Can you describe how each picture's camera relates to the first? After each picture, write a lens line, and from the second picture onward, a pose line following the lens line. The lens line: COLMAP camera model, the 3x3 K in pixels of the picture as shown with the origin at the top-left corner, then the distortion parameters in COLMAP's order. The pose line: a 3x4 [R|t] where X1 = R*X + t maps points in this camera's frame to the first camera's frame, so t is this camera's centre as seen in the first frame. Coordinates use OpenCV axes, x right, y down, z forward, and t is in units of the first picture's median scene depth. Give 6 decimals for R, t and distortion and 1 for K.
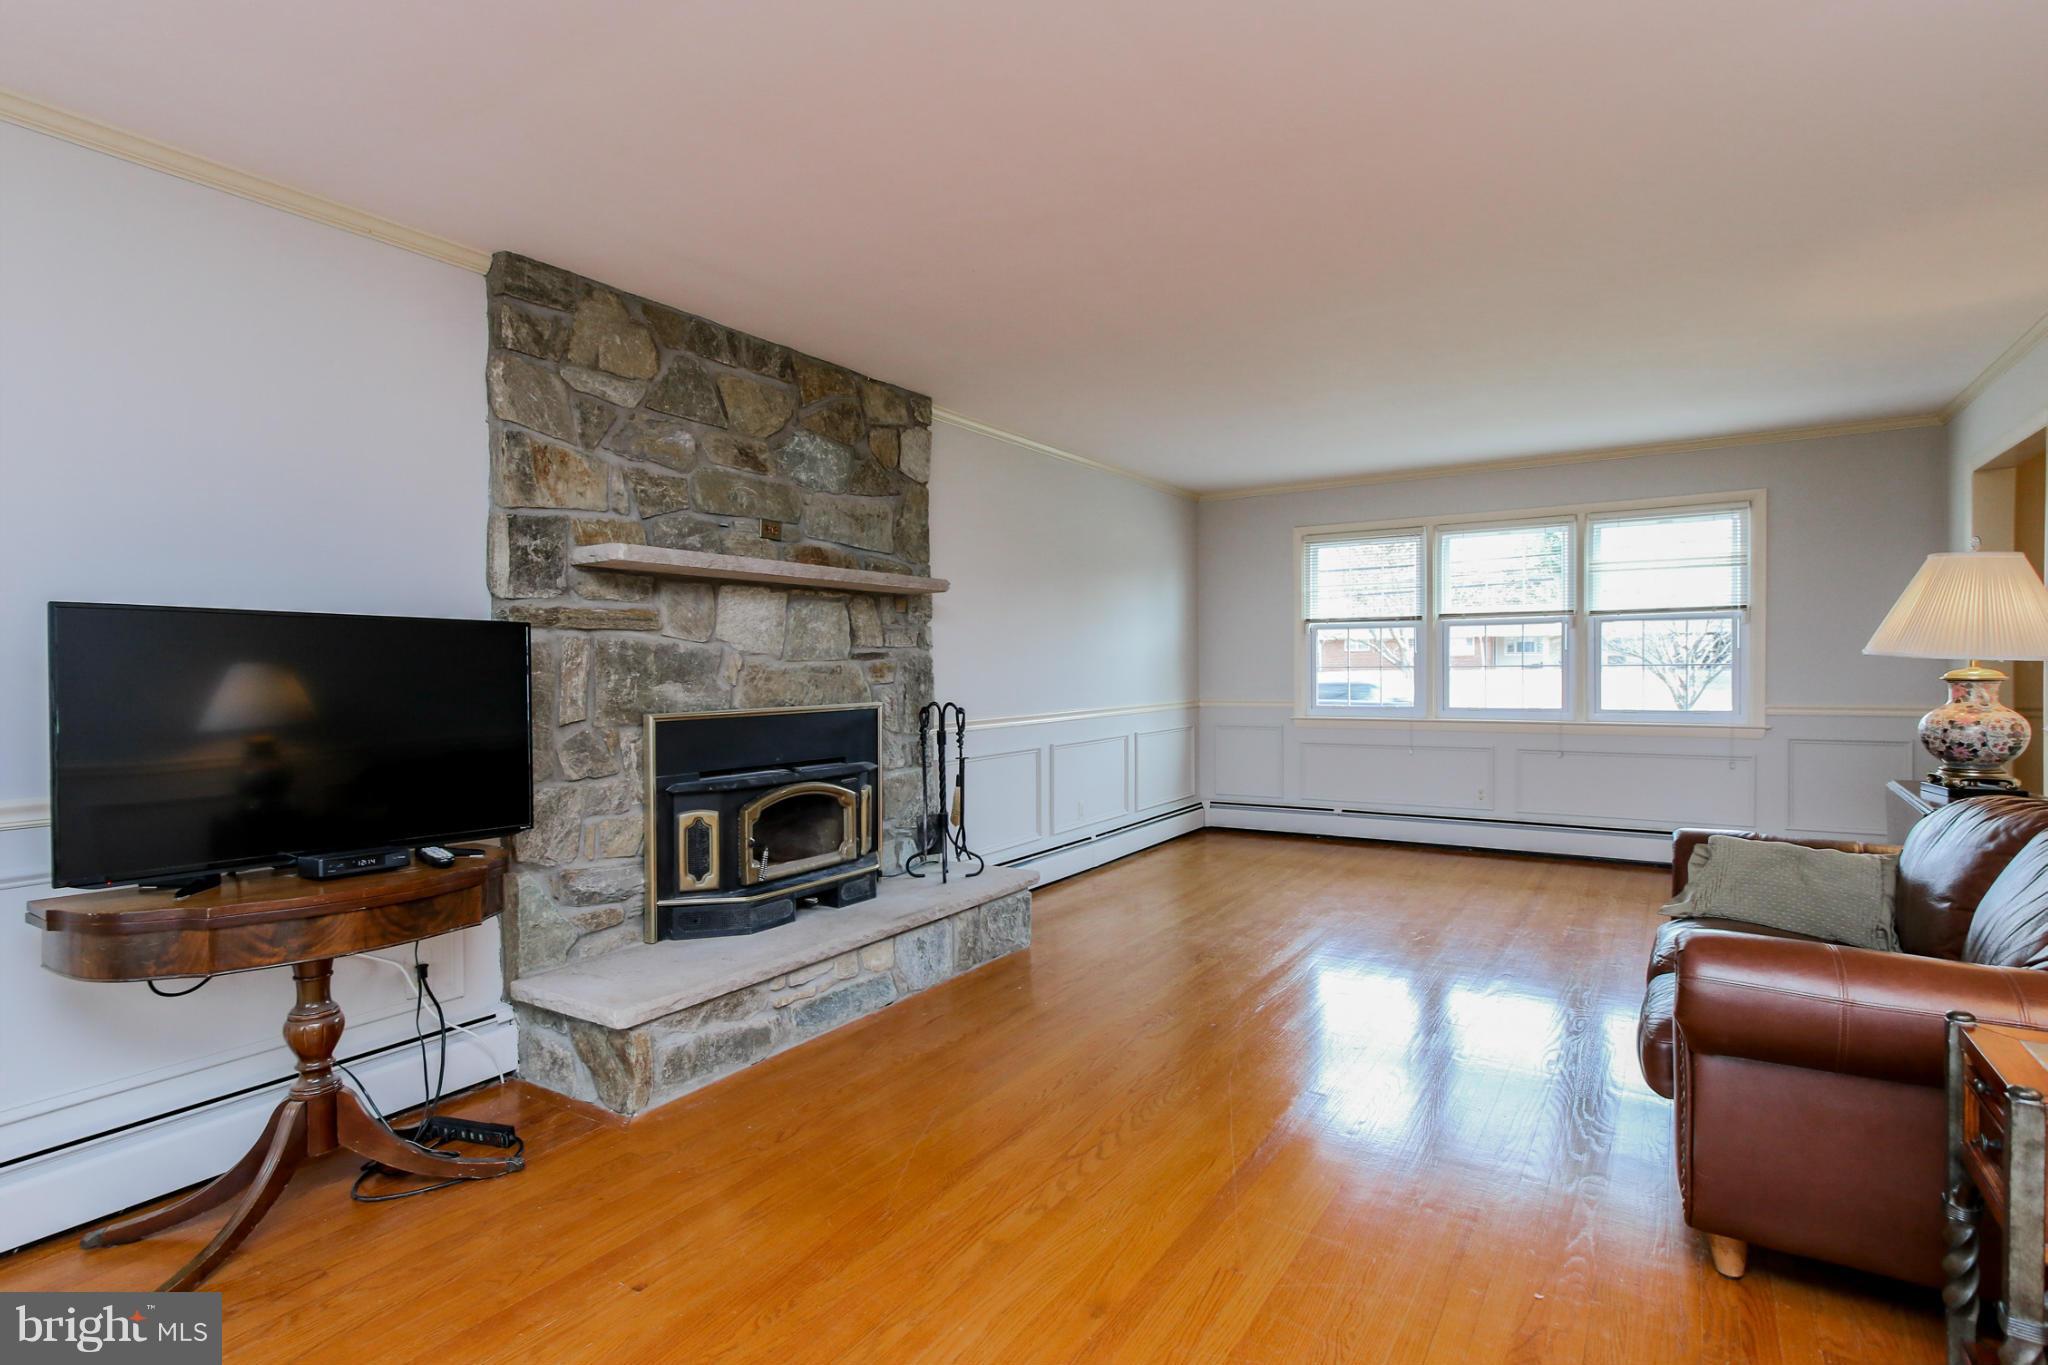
lens RADIAL K [[990.3, 0, 1020.2], [0, 990.3, 679.4], [0, 0, 1]] dist [0.002398, 0.000200]
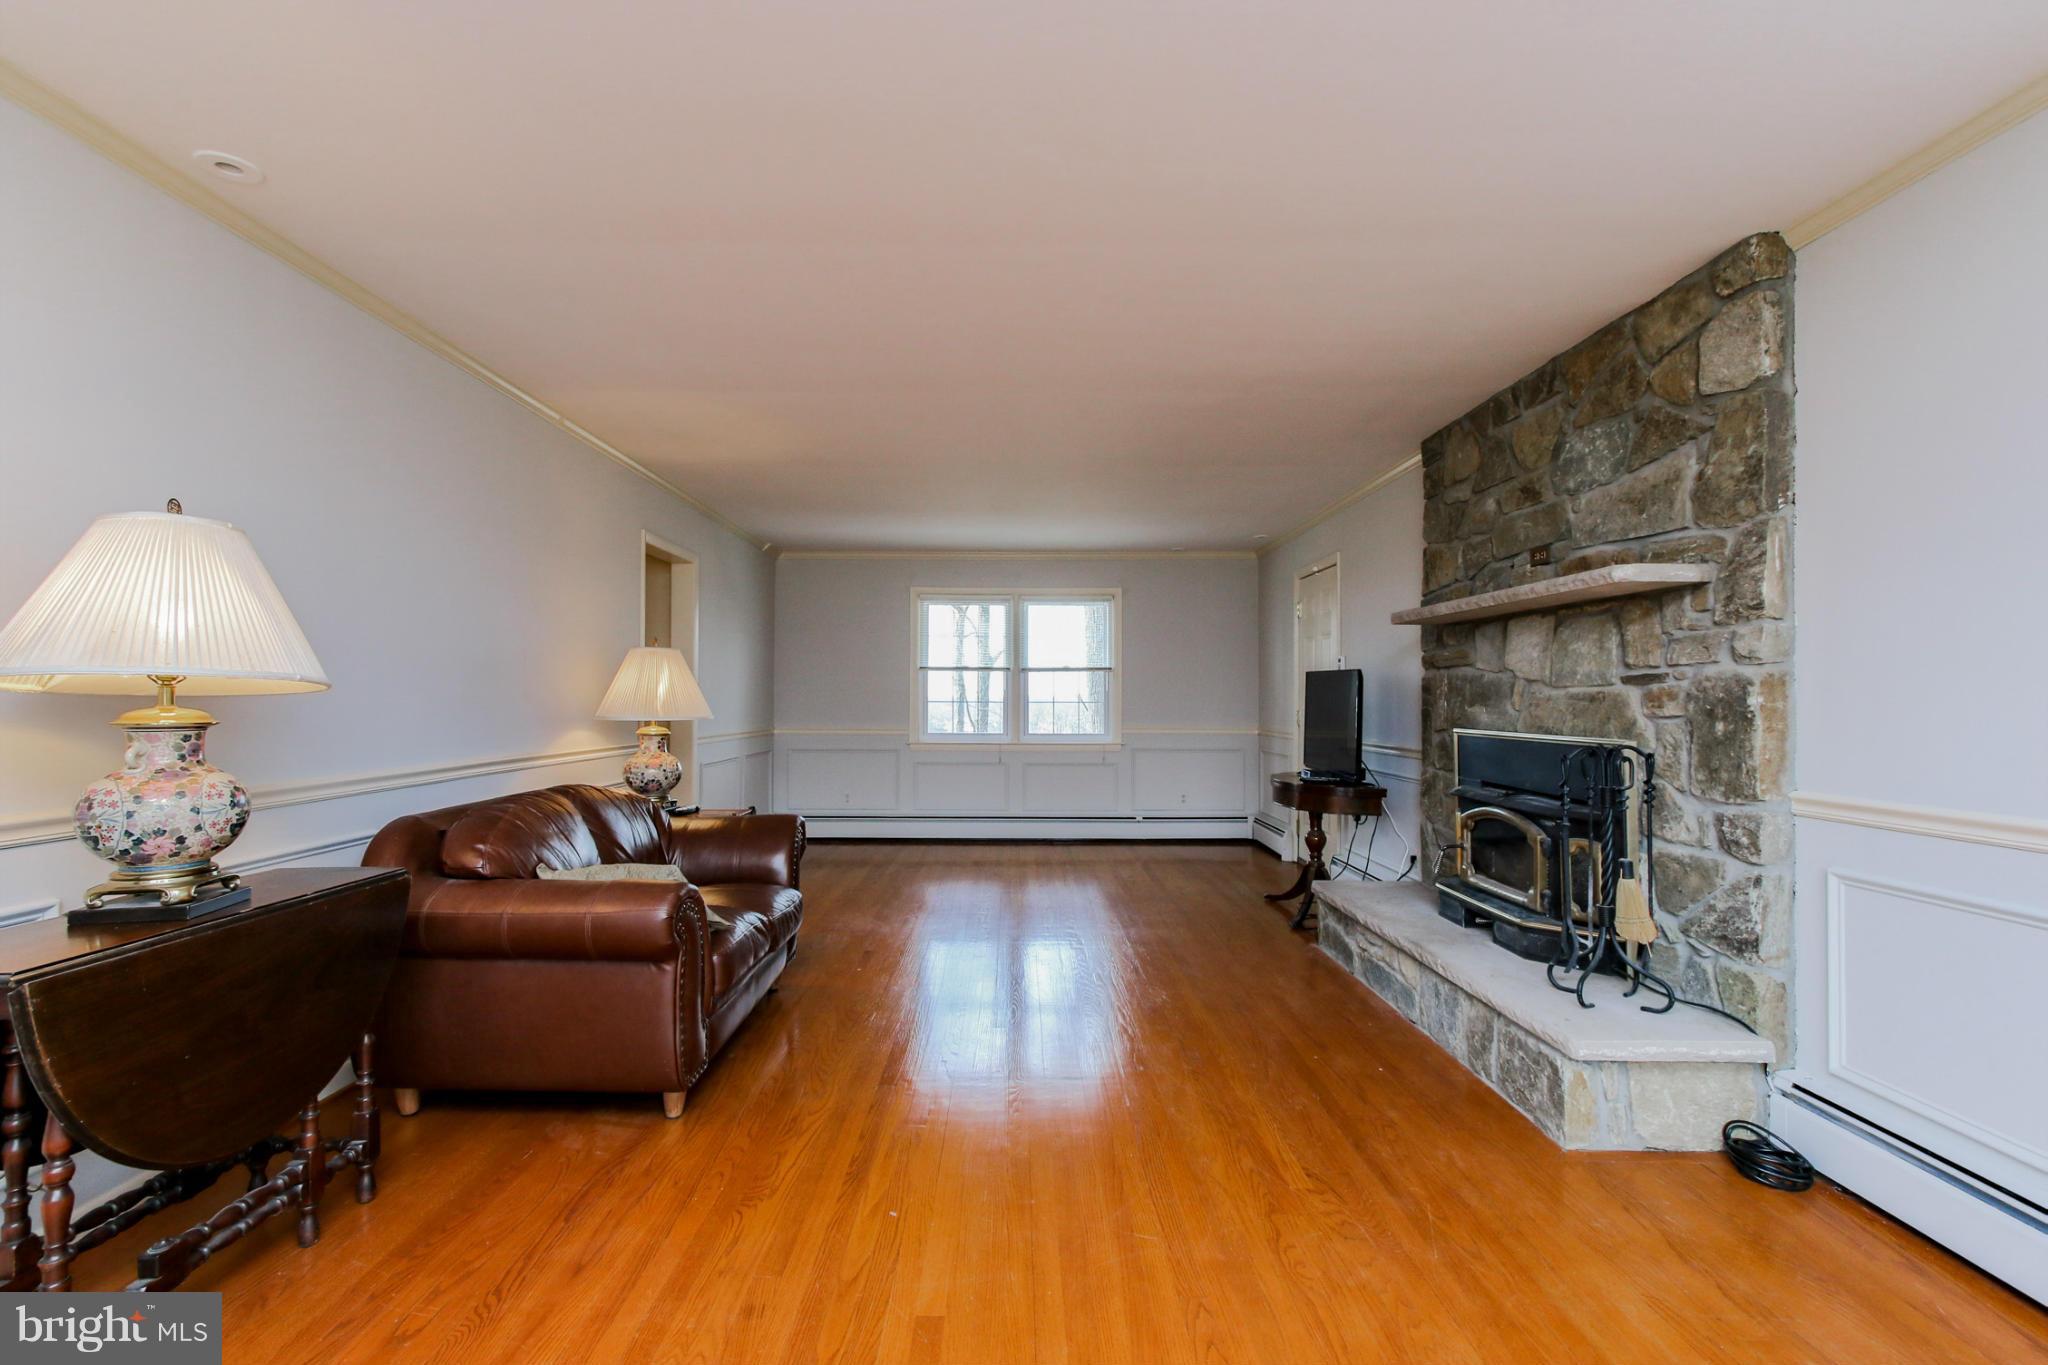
lens RADIAL K [[990.3, 0, 1020.9], [0, 990.3, 685.5], [0, 0, 1]] dist [0.002398, 0.000200]
pose [[-0.837038, 0.003383, -0.547134, 0.693556], [0.000908, 0.999988, 0.004793, -0.024416], [0.547144, 0.003515, -0.837031, 1.465541]]
